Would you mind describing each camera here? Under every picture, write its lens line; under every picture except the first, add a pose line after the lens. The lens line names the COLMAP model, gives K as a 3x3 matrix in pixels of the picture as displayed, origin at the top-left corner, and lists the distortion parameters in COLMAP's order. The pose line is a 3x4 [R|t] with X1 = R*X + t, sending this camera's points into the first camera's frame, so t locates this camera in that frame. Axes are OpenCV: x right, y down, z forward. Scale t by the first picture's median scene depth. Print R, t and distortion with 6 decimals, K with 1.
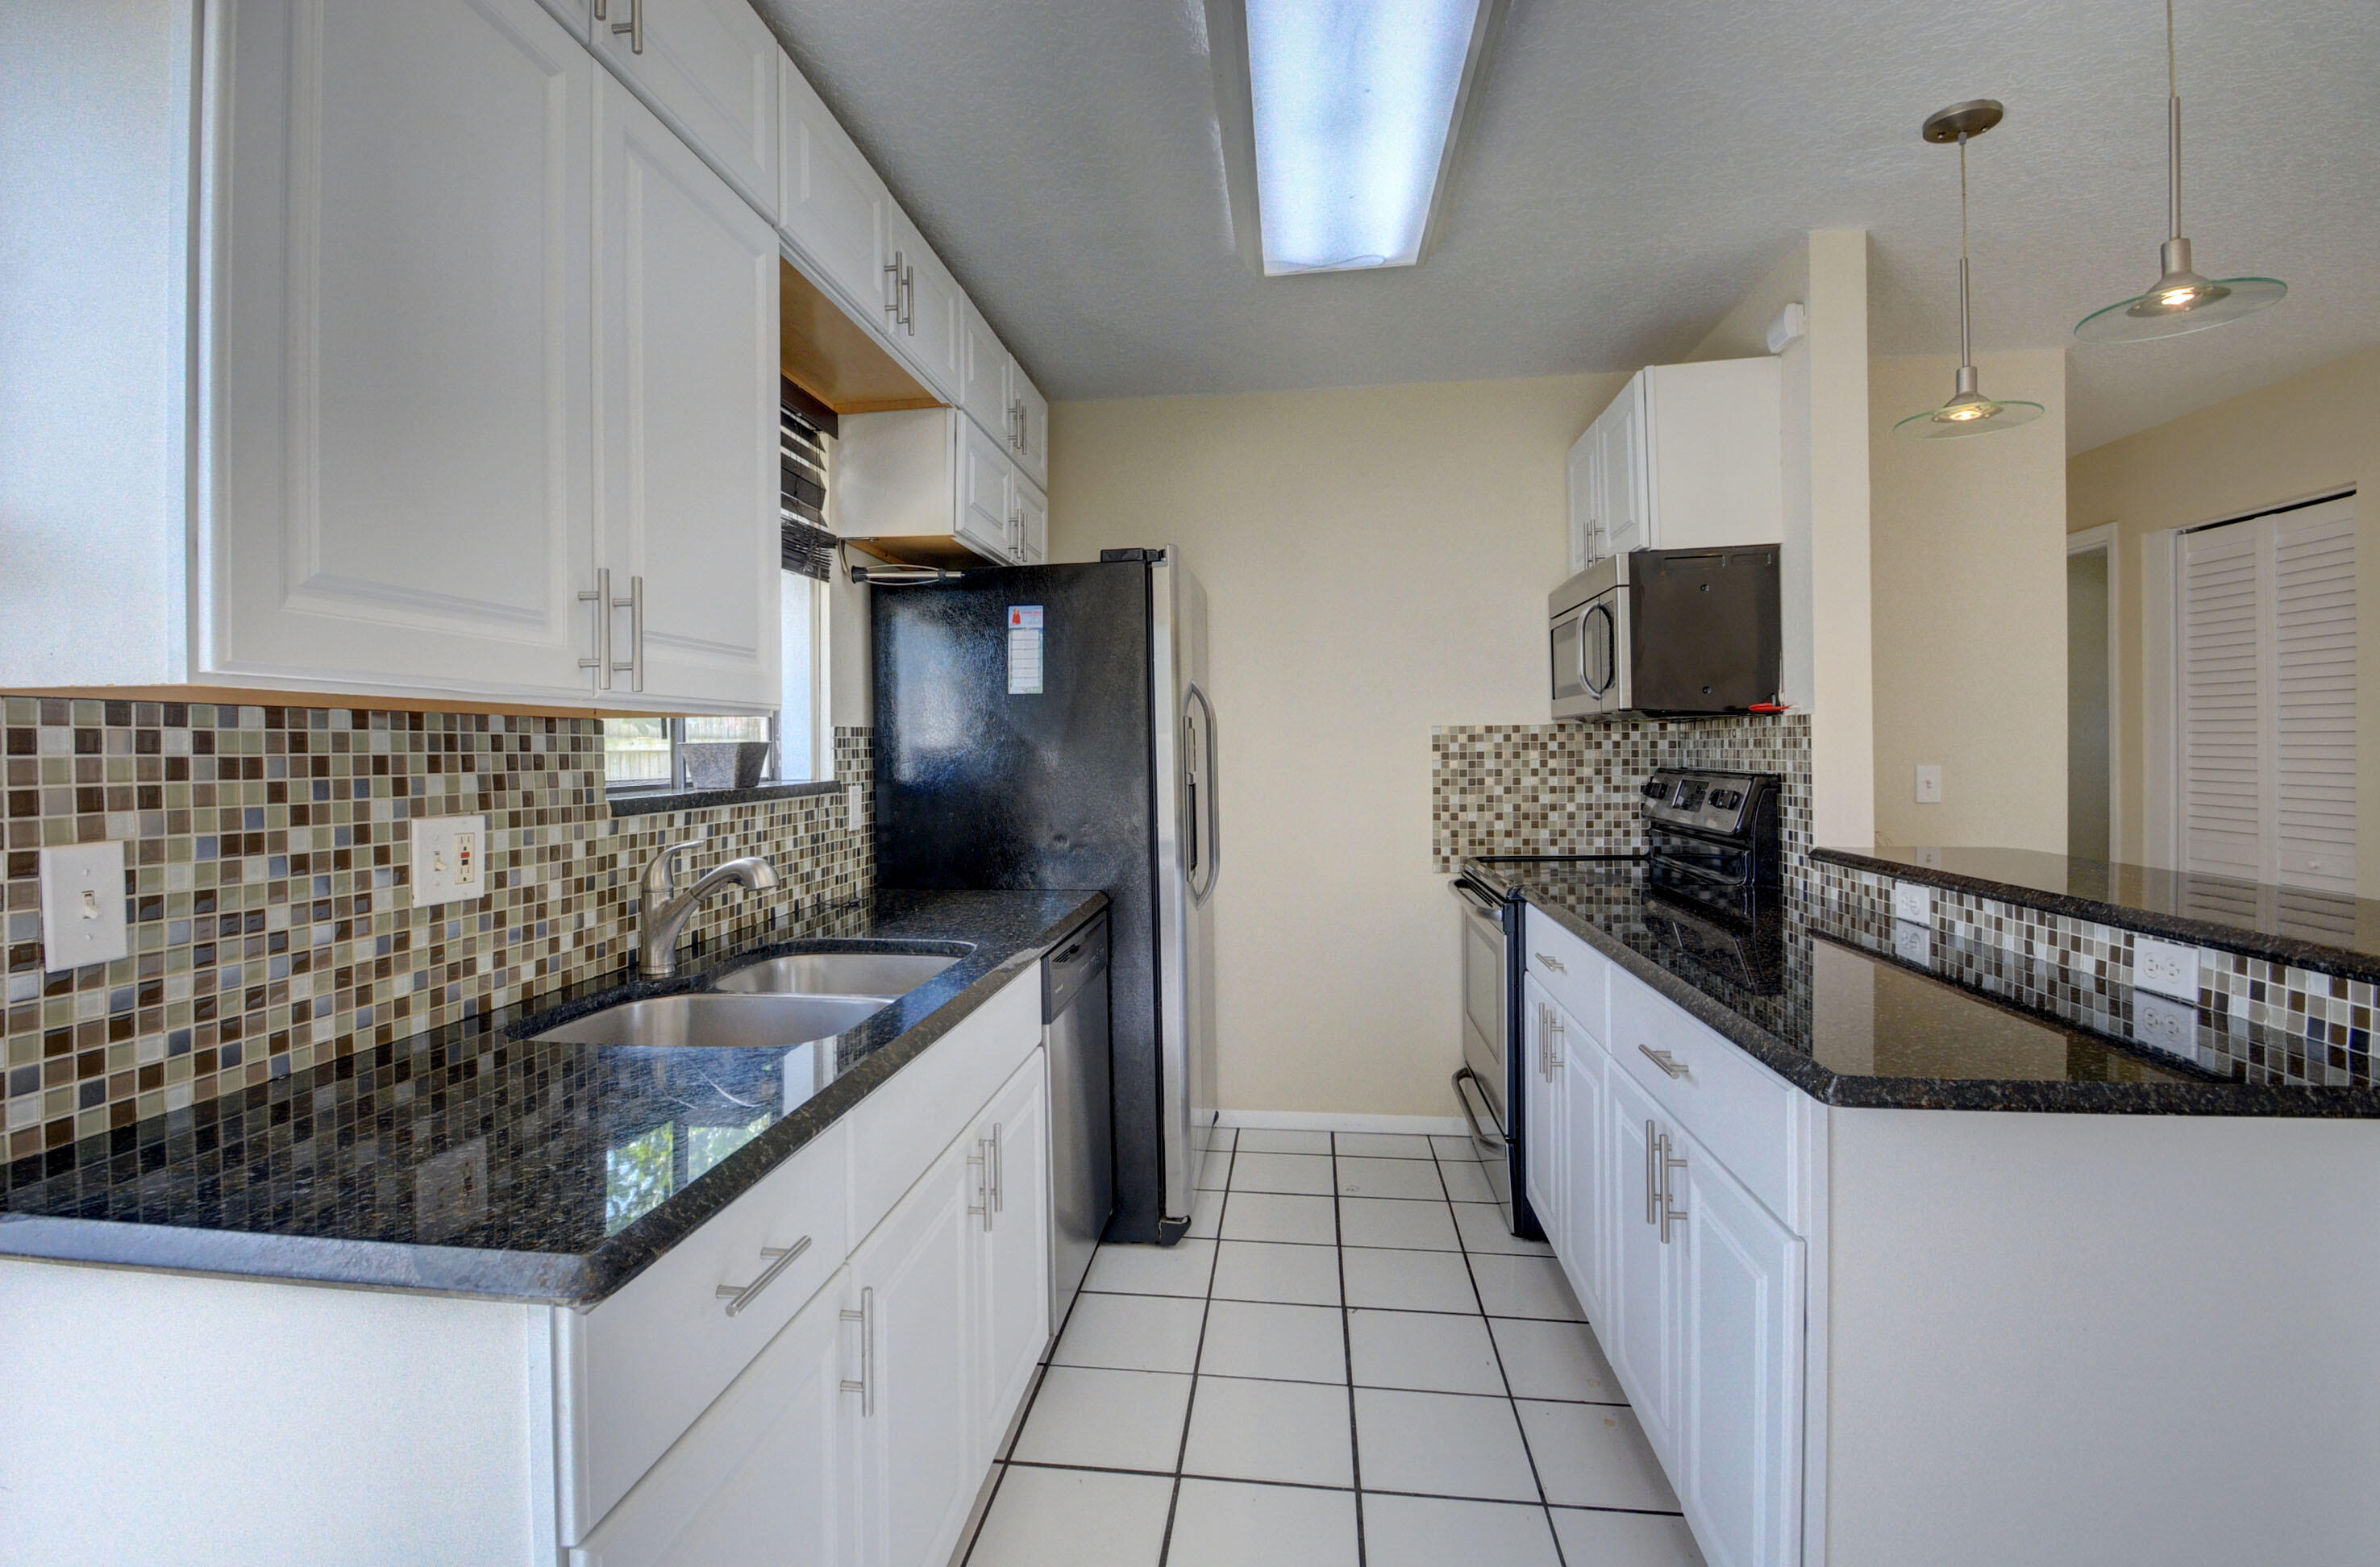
lens RADIAL K [[1096.5, 0, 1153.3], [0, 1096.5, 749.8], [0, 0, 1]] dist [-0.006522, -0.003473]
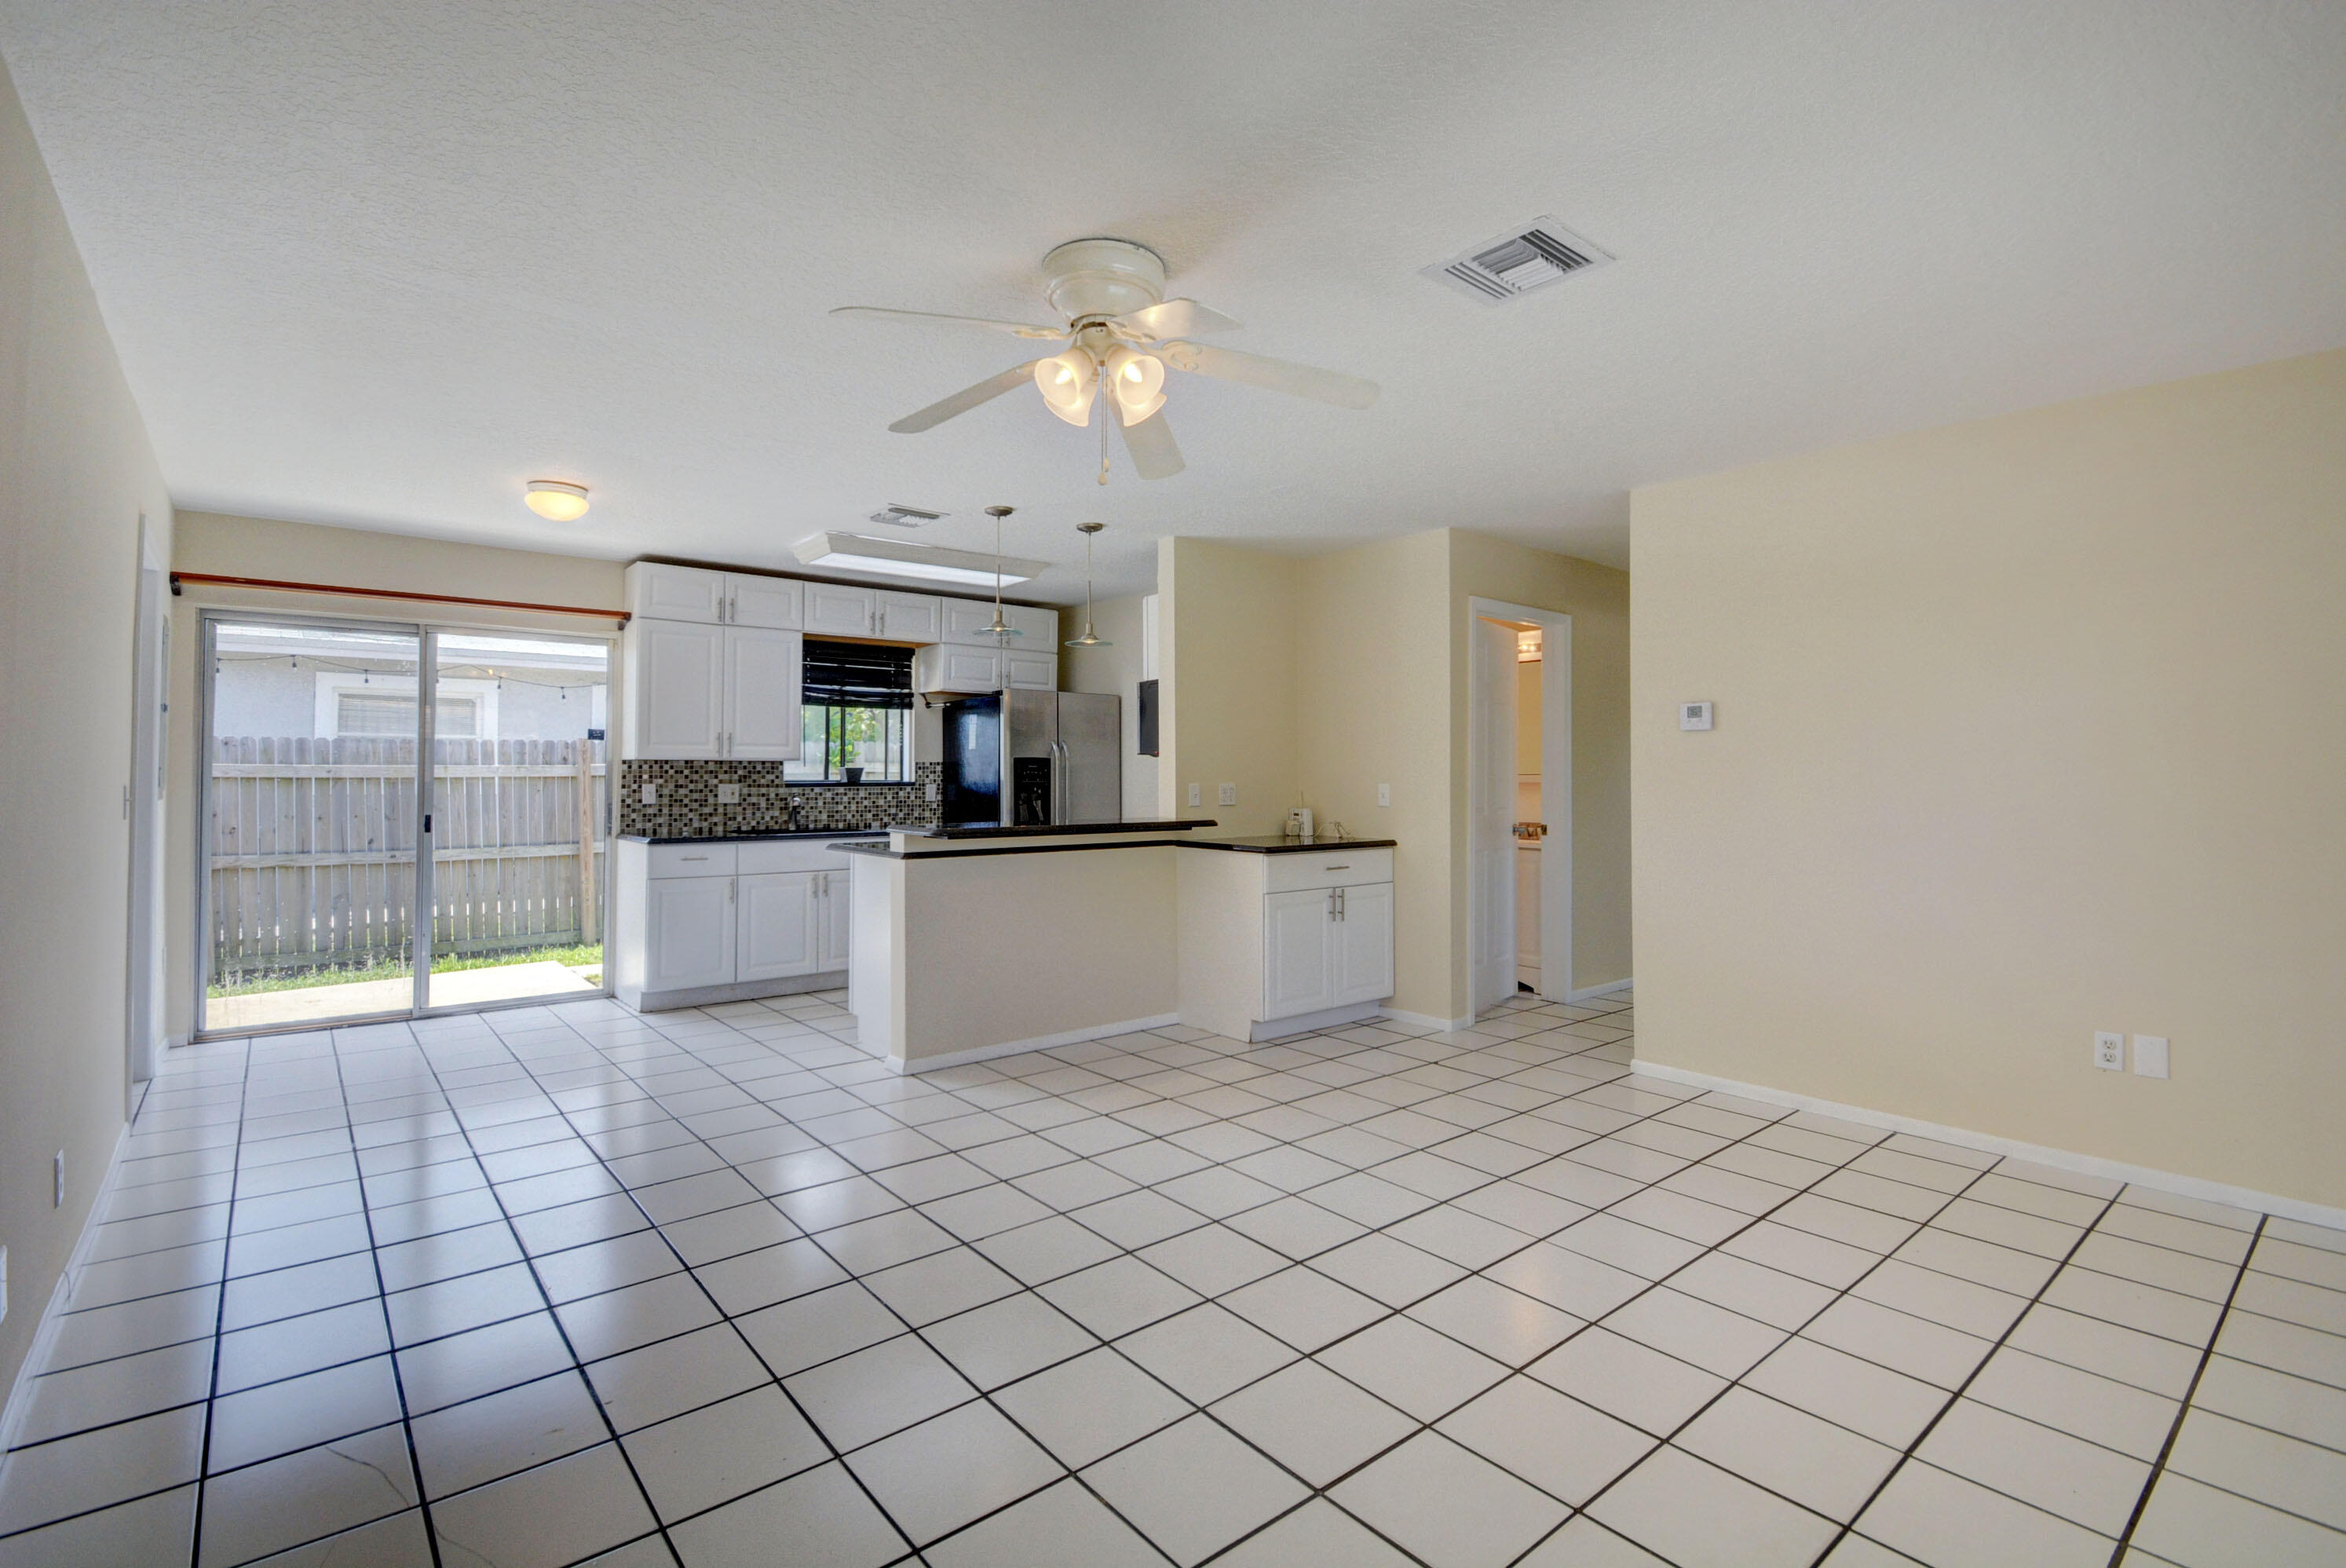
lens RADIAL K [[1081.0, 0, 1155.4], [0, 1081.0, 756.8], [0, 0, 1]] dist [-0.006522, -0.003473]
pose [[0.734723, -0.002297, -0.678363, 2.531454], [-0.009505, 0.999861, -0.013680, -0.004313], [0.678301, 0.016499, 0.734599, -0.740711]]
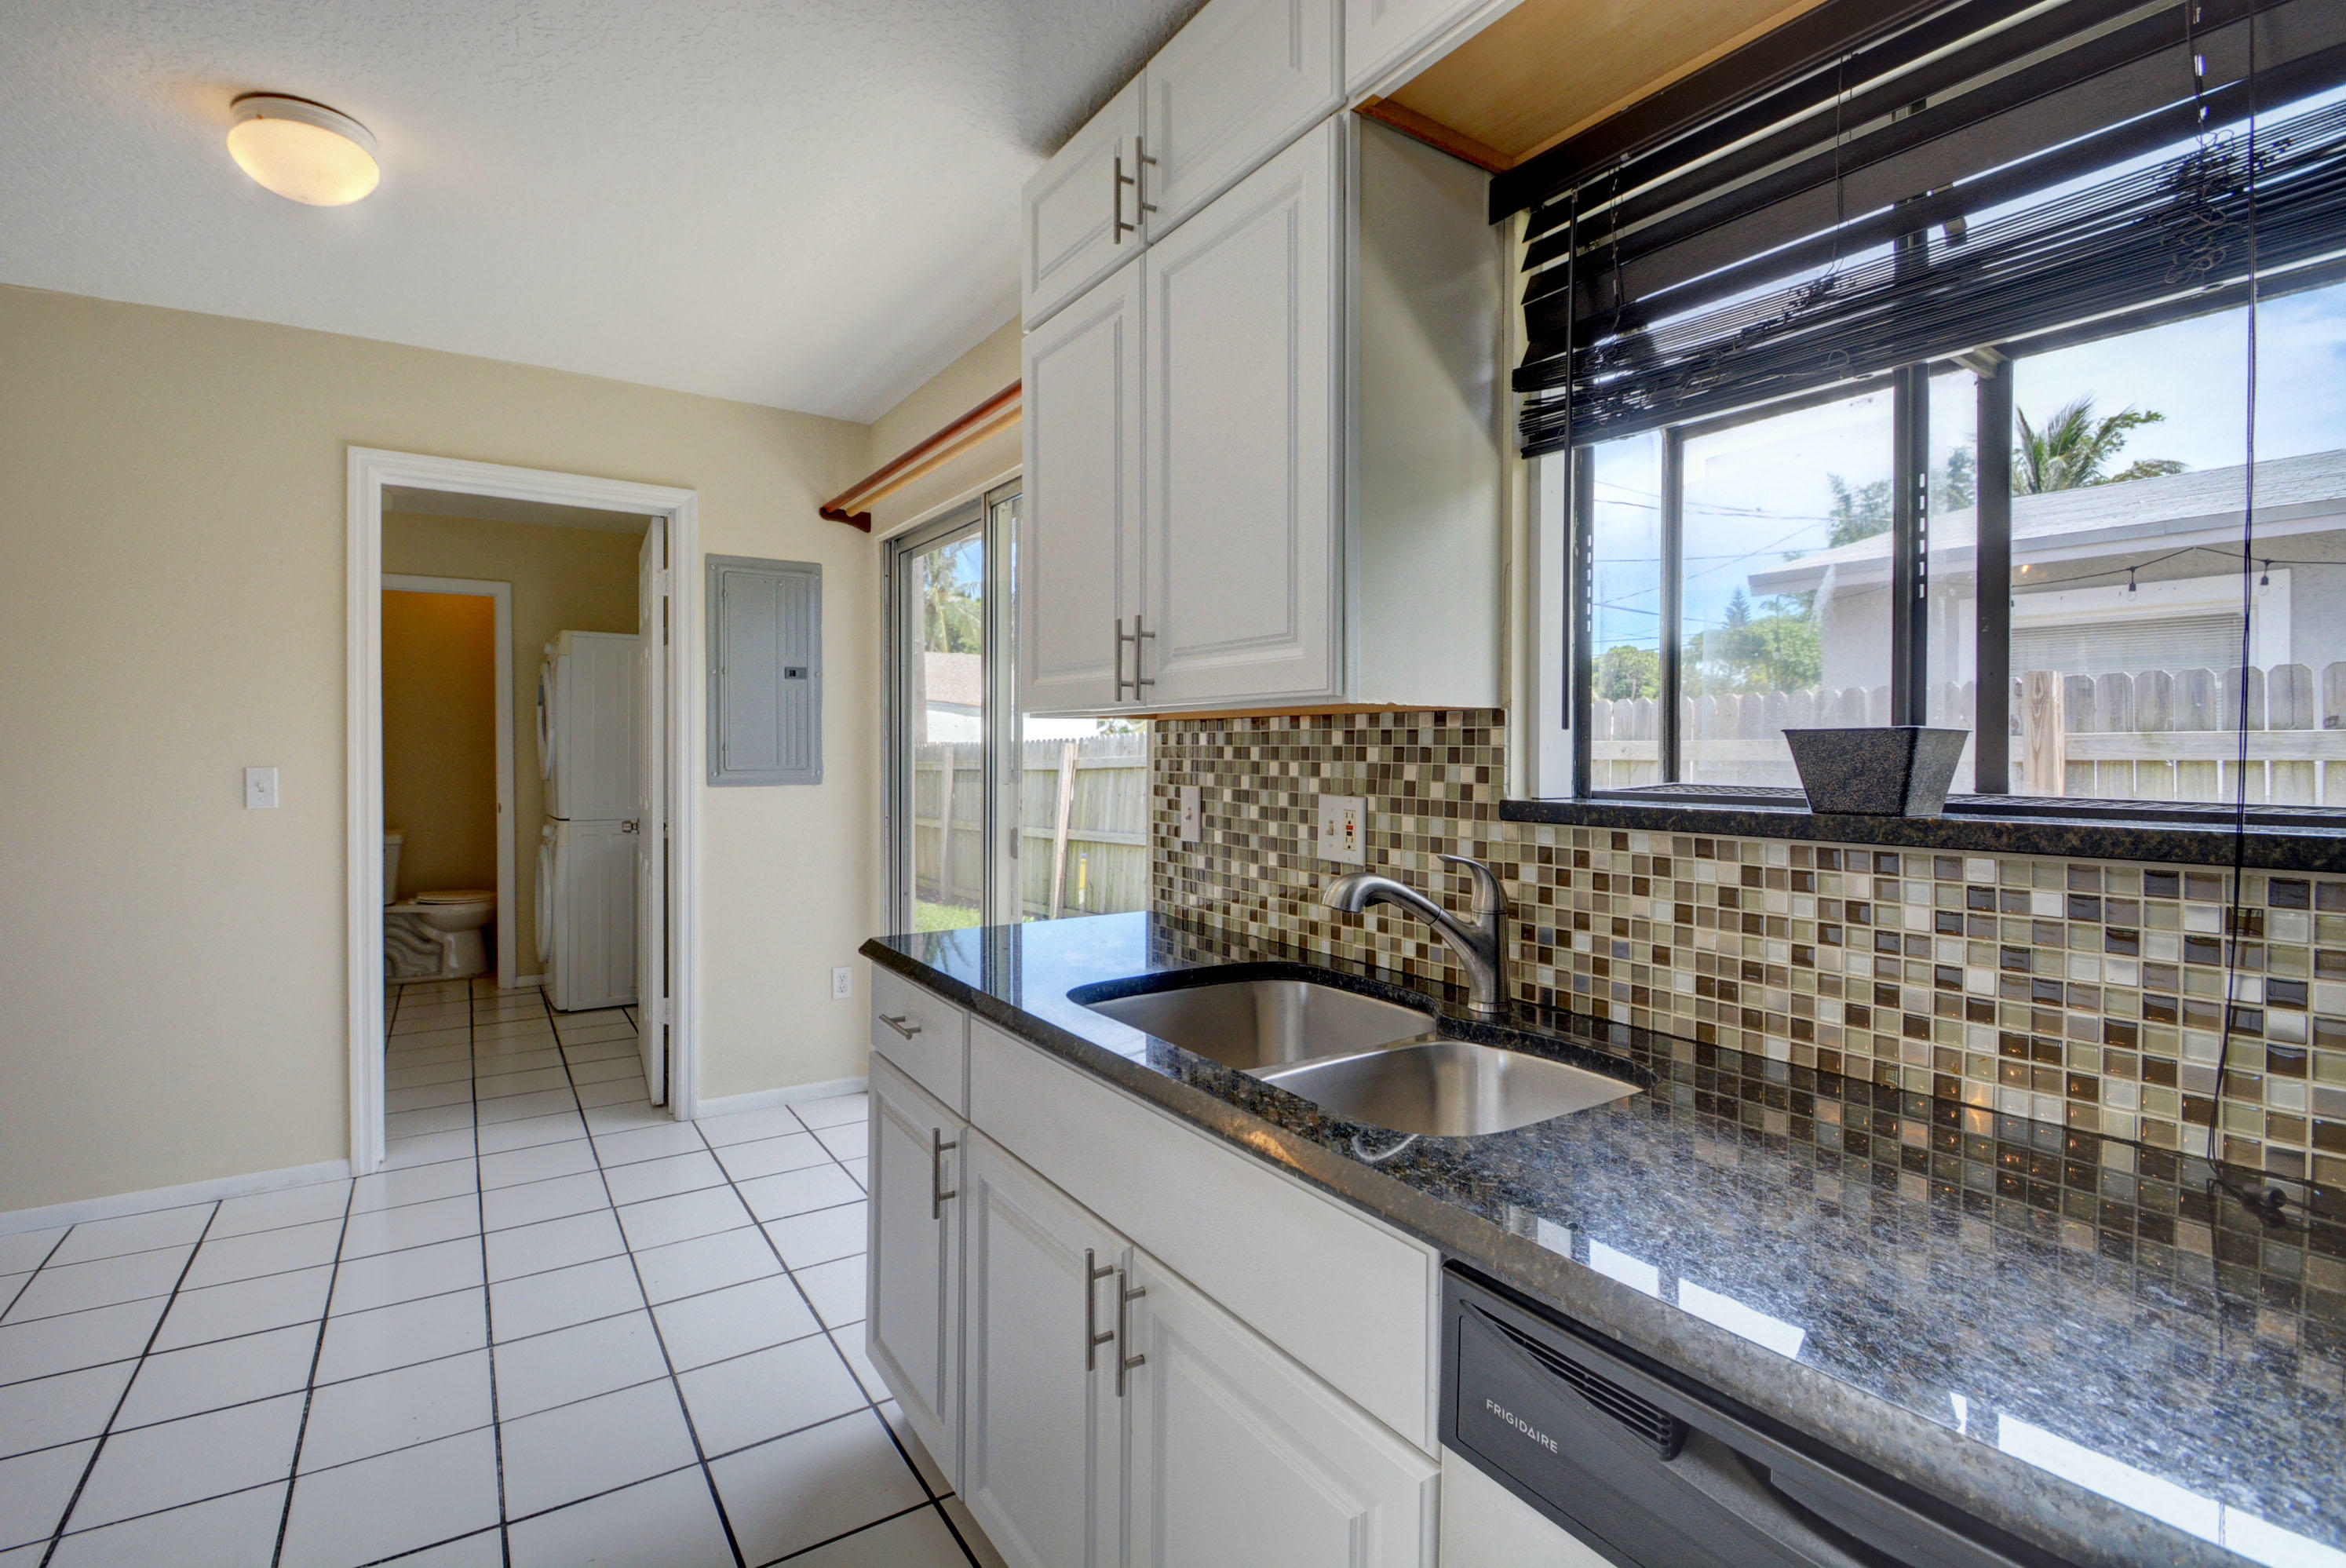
lens RADIAL K [[1080.9, 0, 1116.4], [0, 1080.9, 758.5], [0, 0, 1]] dist [-0.006522, -0.003473]
pose [[-0.768733, 0.012895, -0.639440, 0.249603], [0.002643, 0.999852, 0.016985, -0.002480], [0.639565, 0.011367, -0.768653, 1.250237]]
